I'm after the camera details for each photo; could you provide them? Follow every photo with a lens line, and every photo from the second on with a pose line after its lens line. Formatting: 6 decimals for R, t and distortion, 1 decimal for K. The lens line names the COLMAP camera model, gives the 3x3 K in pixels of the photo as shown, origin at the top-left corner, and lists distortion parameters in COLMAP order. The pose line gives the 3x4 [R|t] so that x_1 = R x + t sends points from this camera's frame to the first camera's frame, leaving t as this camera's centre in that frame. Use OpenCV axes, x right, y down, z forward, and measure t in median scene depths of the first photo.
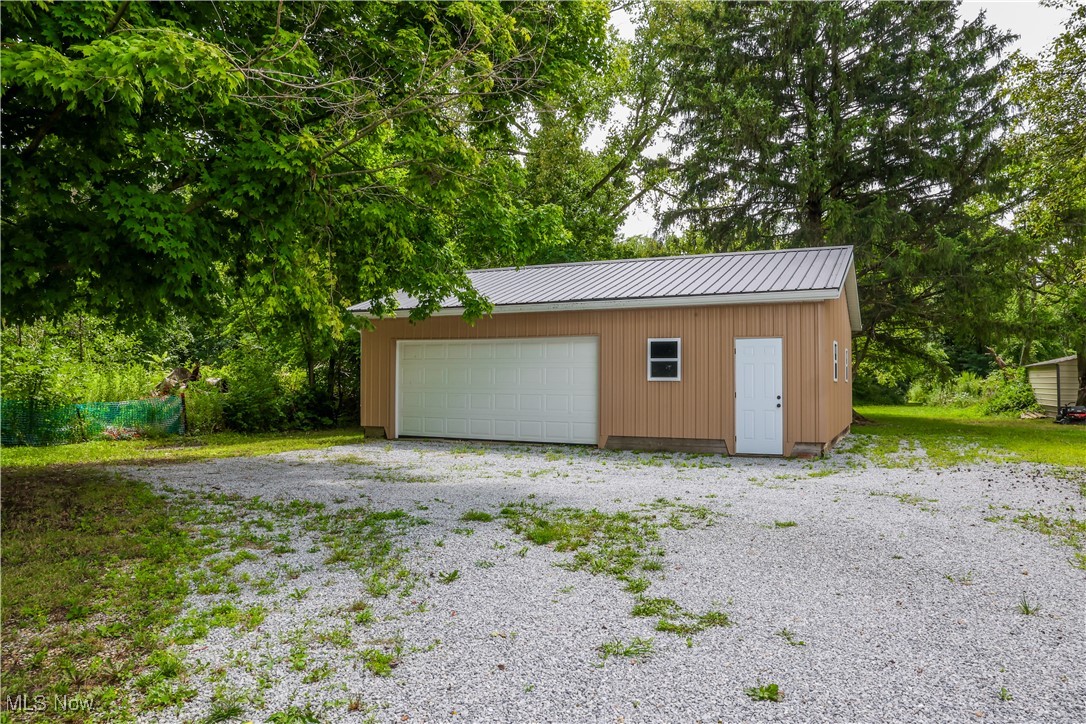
lens RADIAL K [[764.1, 0, 542.8], [0, 764.1, 366.9], [0, 0, 1]] dist [-0.043726, -0.000722]
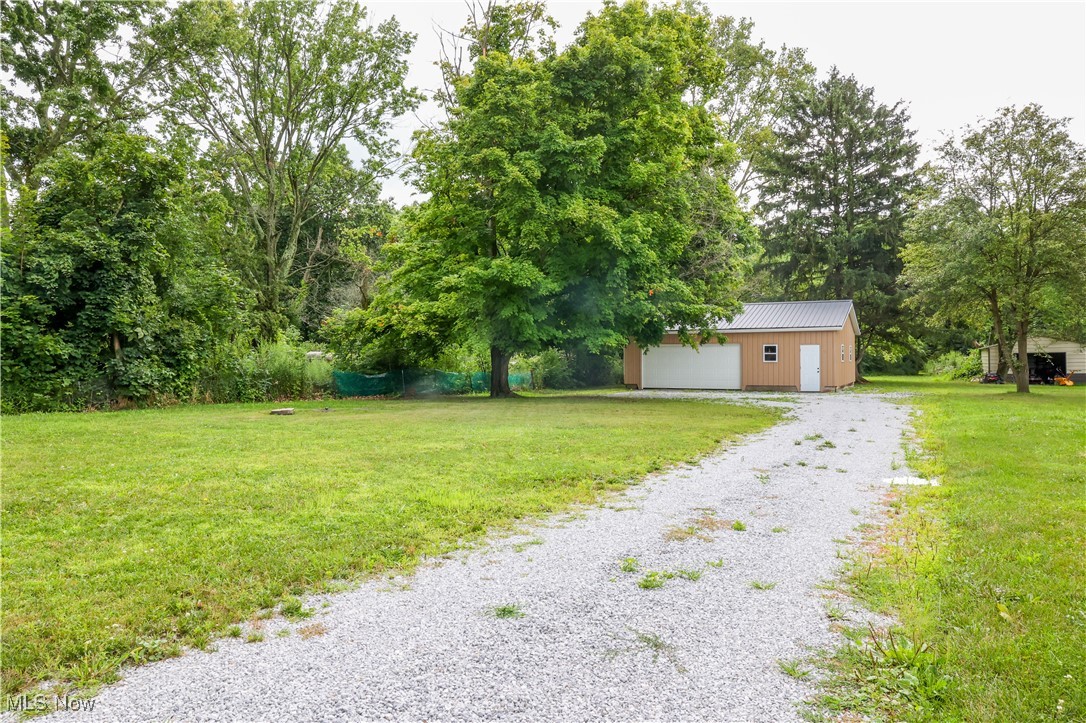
lens RADIAL K [[764.1, 0, 543.3], [0, 764.1, 357.5], [0, 0, 1]] dist [-0.043726, -0.000722]
pose [[0.998874, -0.010031, -0.046364, -0.450853], [0.010837, 0.999794, 0.017150, -0.045873], [0.046182, -0.017633, 0.998777, -1.452121]]
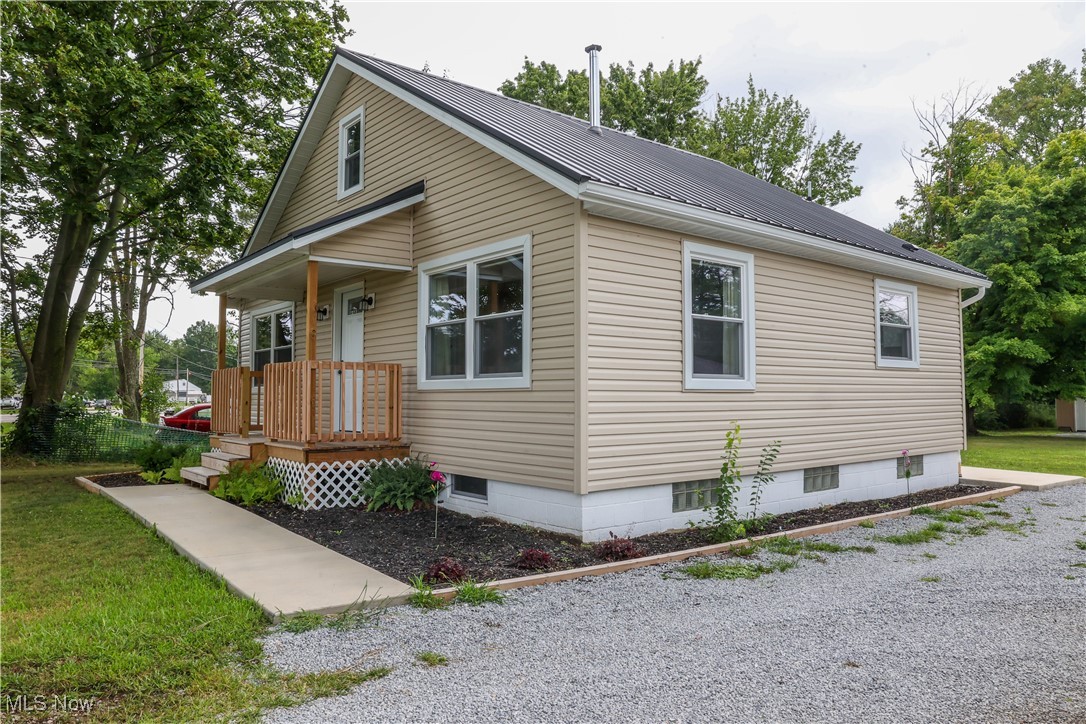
lens RADIAL K [[764.1, 0, 543.4], [0, 764.1, 361.8], [0, 0, 1]] dist [-0.043726, -0.000722]
pose [[0.896703, -0.023967, -0.441984, -0.781535], [0.011339, 0.999449, -0.031191, -0.090376], [0.442488, 0.022958, 0.896480, -2.297718]]
